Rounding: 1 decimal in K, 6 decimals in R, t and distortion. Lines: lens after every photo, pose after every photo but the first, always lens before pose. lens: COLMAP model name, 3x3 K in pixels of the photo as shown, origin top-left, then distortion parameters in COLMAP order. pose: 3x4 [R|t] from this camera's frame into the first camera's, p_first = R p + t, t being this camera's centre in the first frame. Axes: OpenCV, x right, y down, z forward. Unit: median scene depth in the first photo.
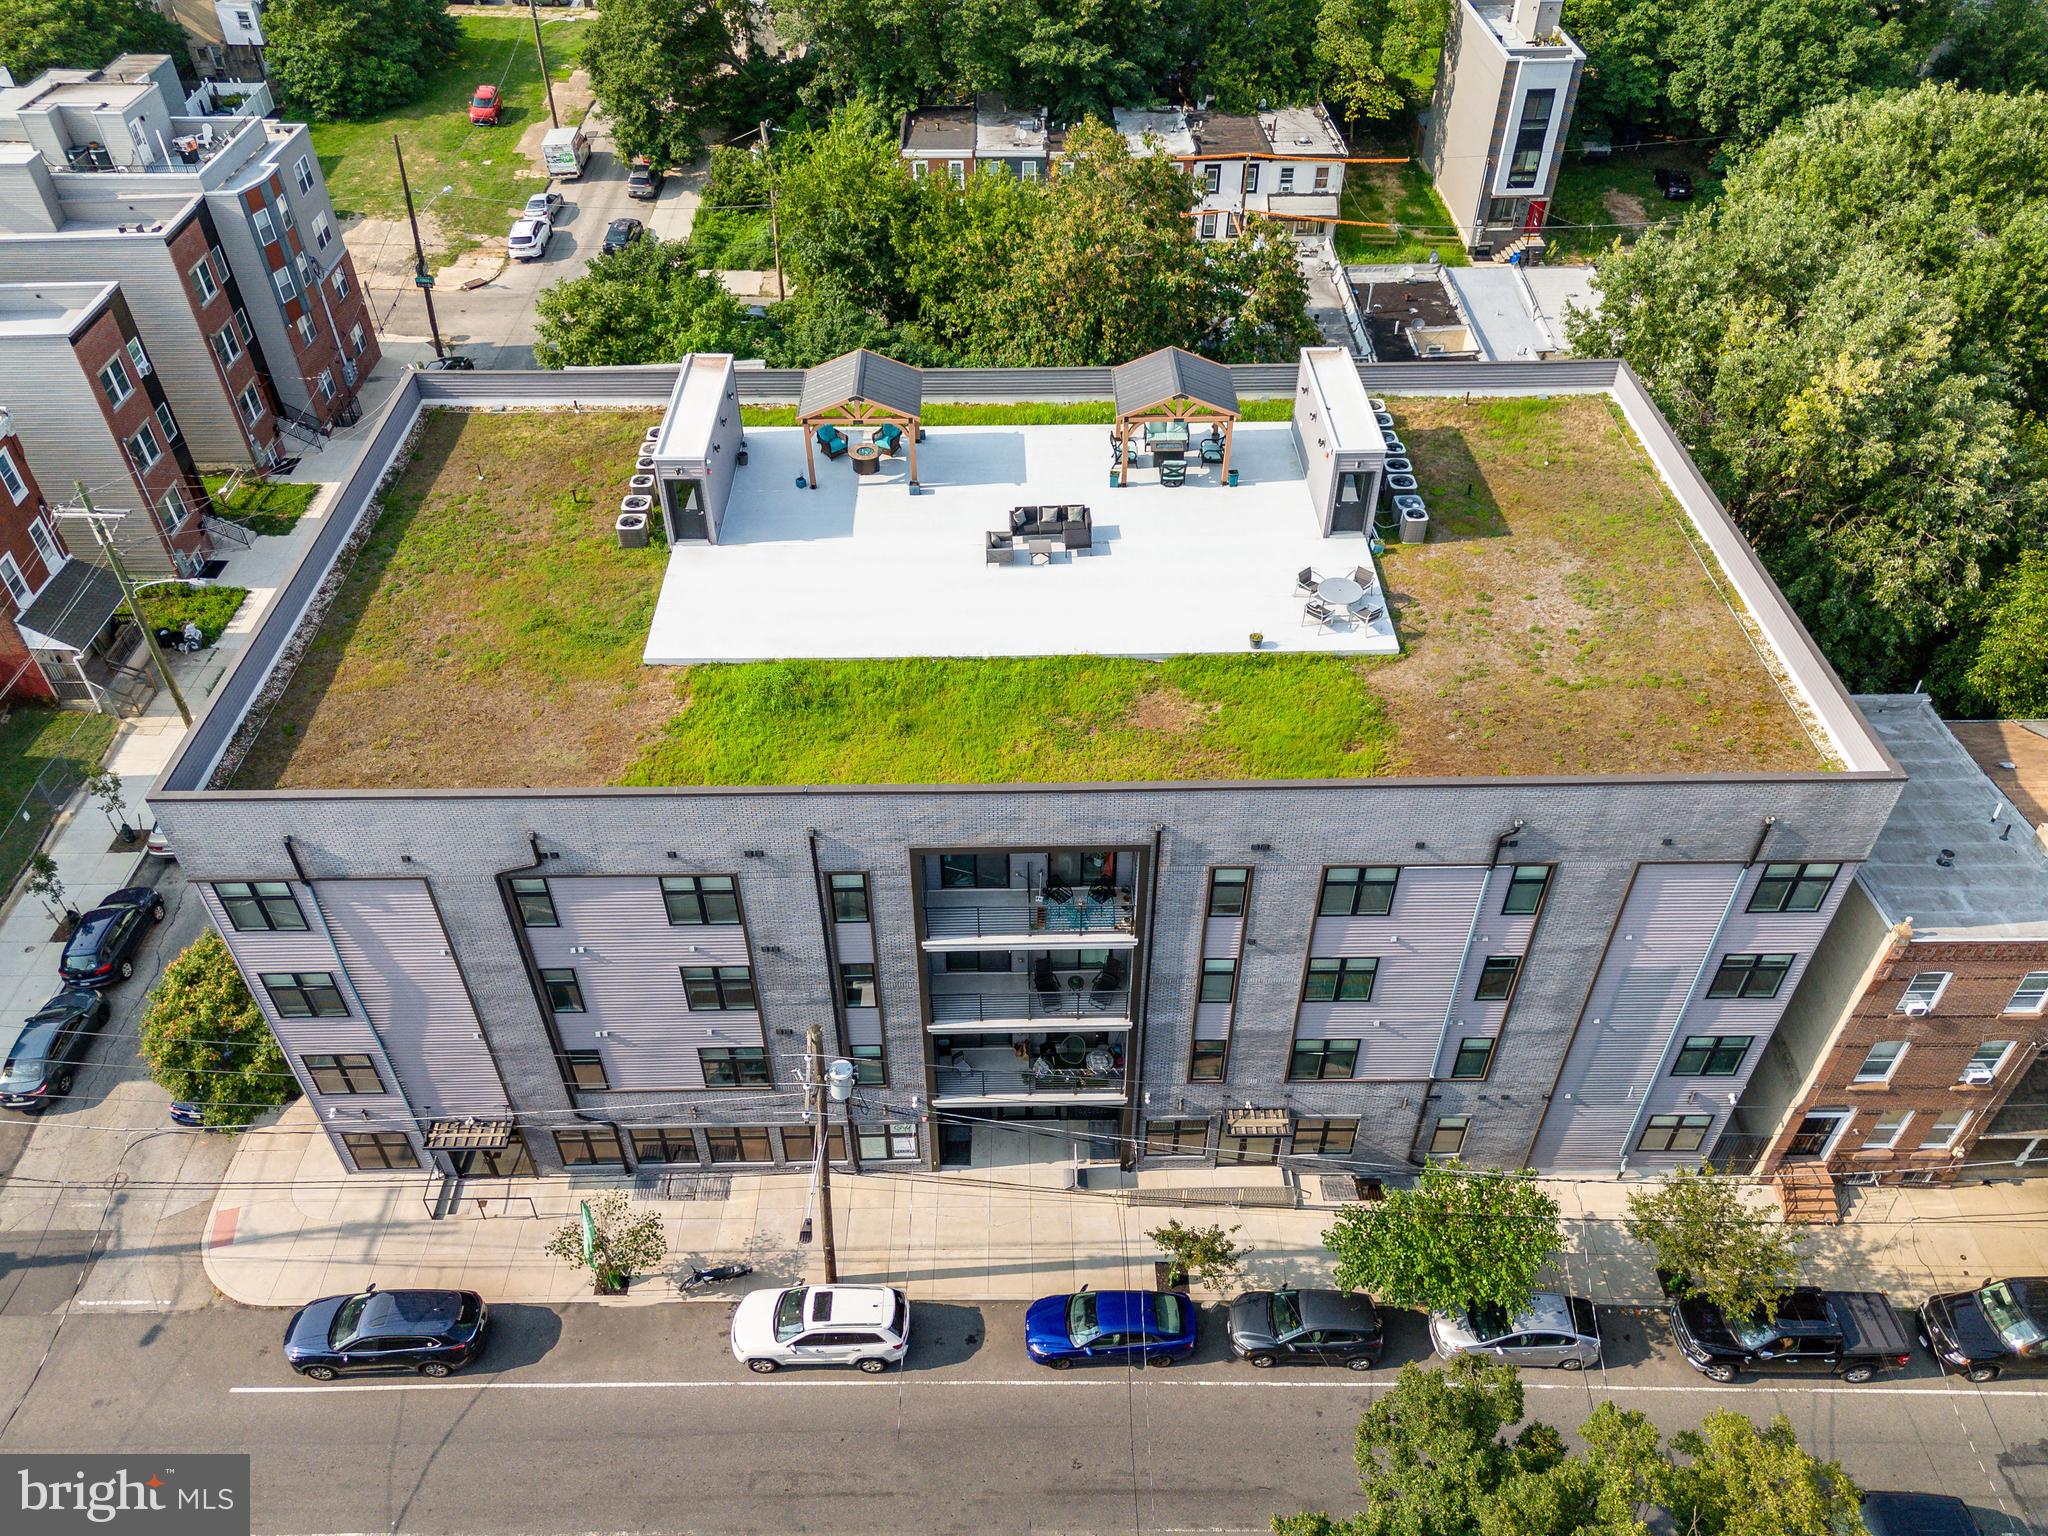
lens RADIAL K [[1532.0, 0, 1017.0], [0, 1532.0, 740.9], [0, 0, 1]] dist [0.089023, -0.063256]
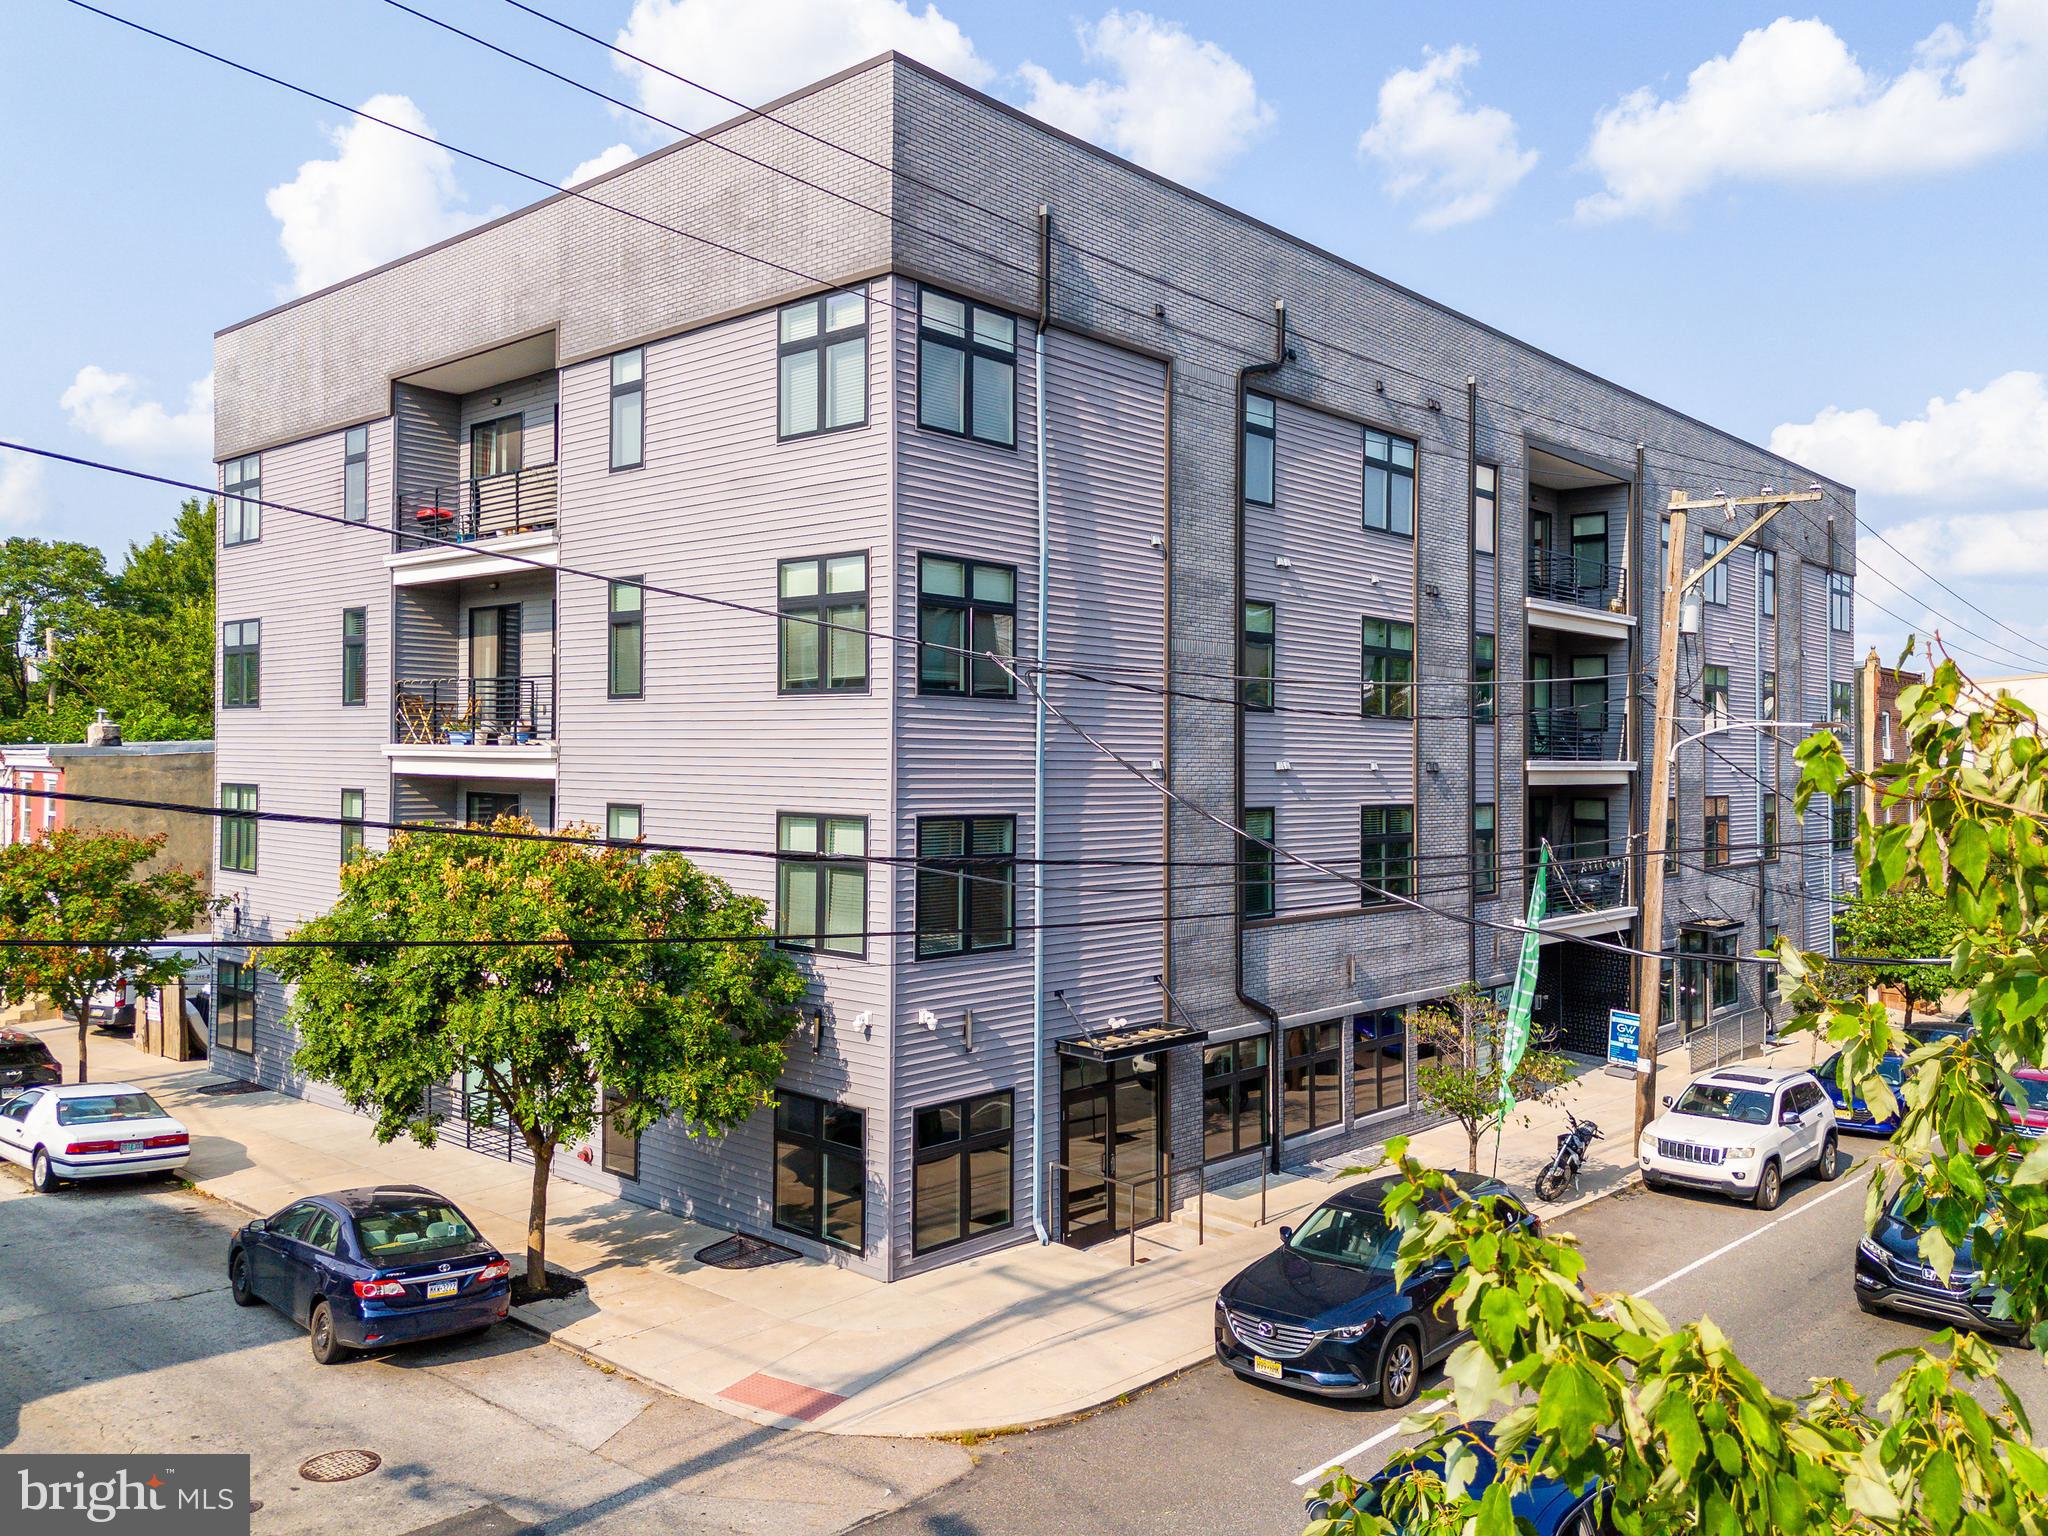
lens RADIAL K [[1532.0, 0, 1017.0], [0, 1532.0, 740.9], [0, 0, 1]] dist [0.089023, -0.063256]
pose [[0.690280, 0.030715, 0.722890, -0.731074], [0.459095, 0.753624, -0.470406, 0.391730], [-0.559236, 0.656587, 0.506111, 0.704751]]
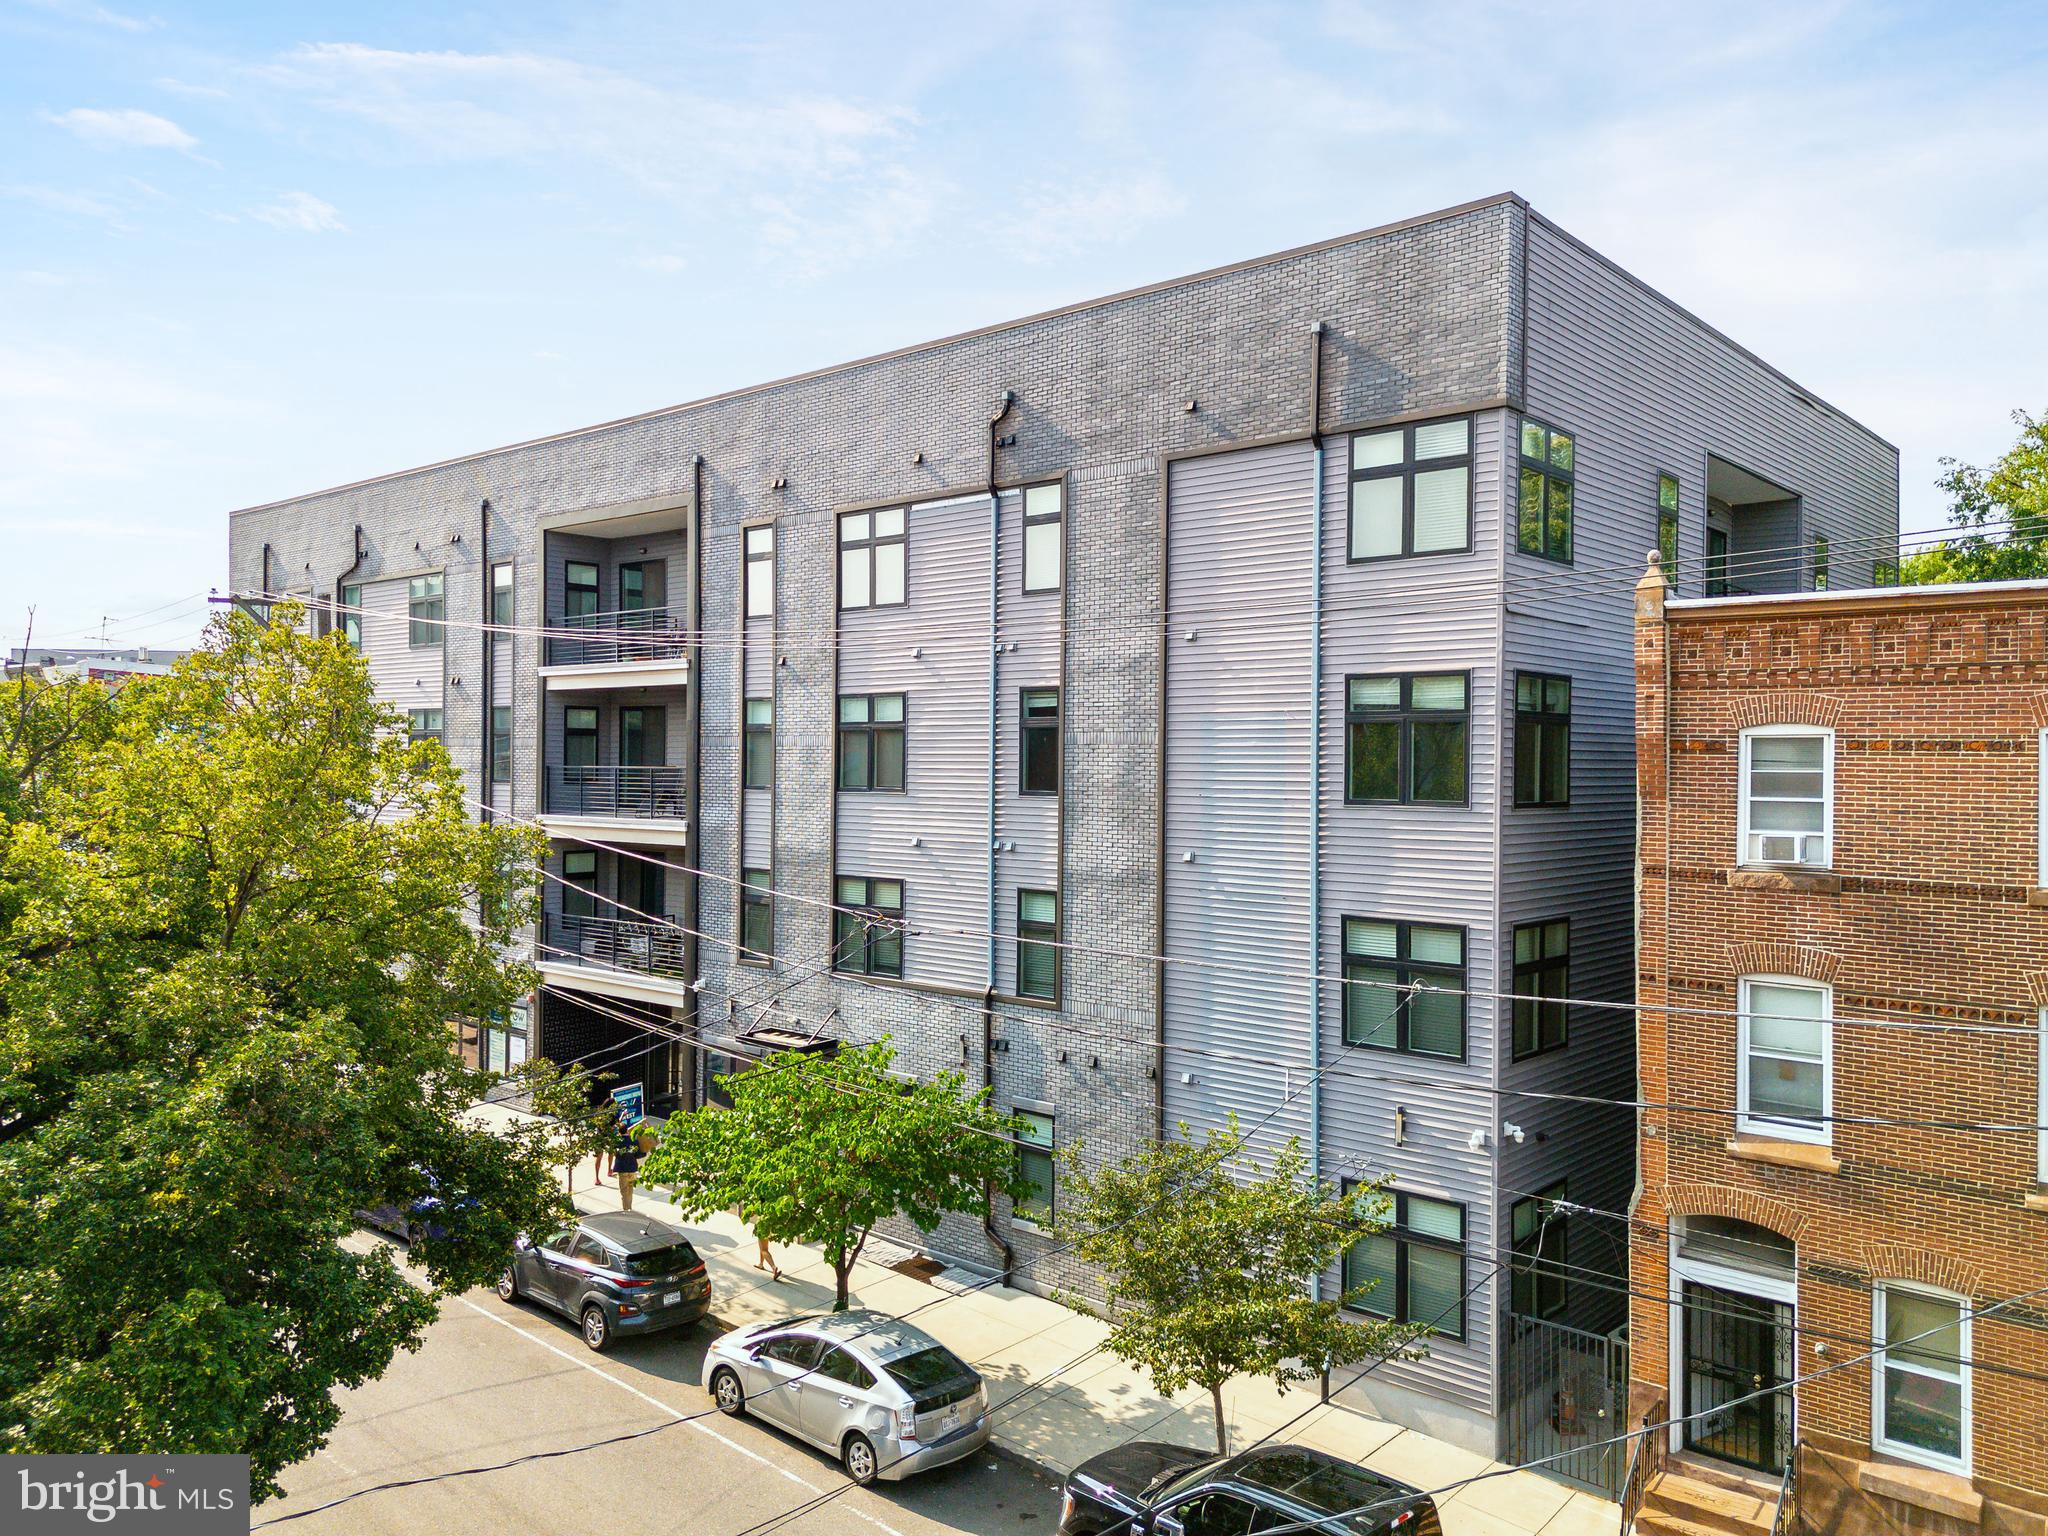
lens RADIAL K [[1532.0, 0, 1017.0], [0, 1532.0, 740.9], [0, 0, 1]] dist [0.089023, -0.063256]
pose [[0.732008, 0.009074, -0.681236, 0.657033], [-0.444982, 0.763537, -0.467976, 0.404233], [0.515903, 0.645700, 0.562953, 0.596219]]
